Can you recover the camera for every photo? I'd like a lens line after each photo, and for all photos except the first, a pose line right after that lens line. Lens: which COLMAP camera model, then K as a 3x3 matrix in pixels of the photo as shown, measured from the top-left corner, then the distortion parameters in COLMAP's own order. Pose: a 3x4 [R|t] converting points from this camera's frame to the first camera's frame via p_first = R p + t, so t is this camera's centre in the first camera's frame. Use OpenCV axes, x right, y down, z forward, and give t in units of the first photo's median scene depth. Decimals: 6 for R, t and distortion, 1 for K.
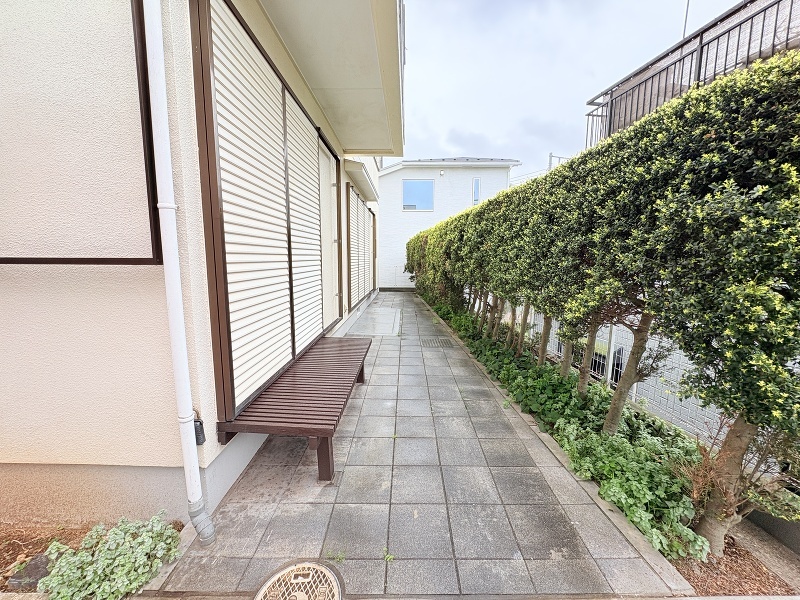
lens RADIAL K [[317.5, 0, 399.6], [0, 317.5, 298.1], [0, 0, 1]] dist [0.000316, 0.000153]
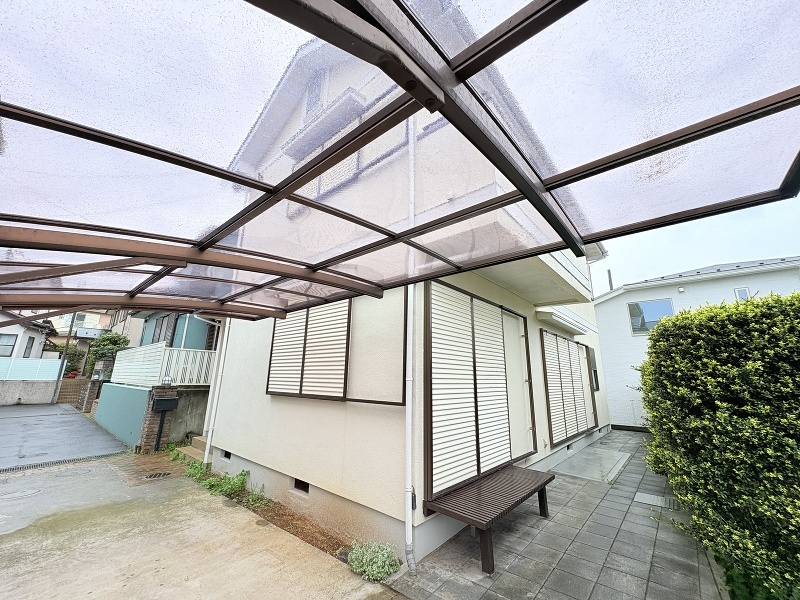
lens RADIAL K [[317.5, 0, 399.6], [0, 317.5, 298.1], [0, 0, 1]] dist [0.000316, 0.000153]
pose [[0.770015, -0.149690, -0.620218, 0.514008], [-0.093240, 0.935252, -0.341483, -0.036776], [0.631176, 0.320776, 0.706201, -0.601368]]
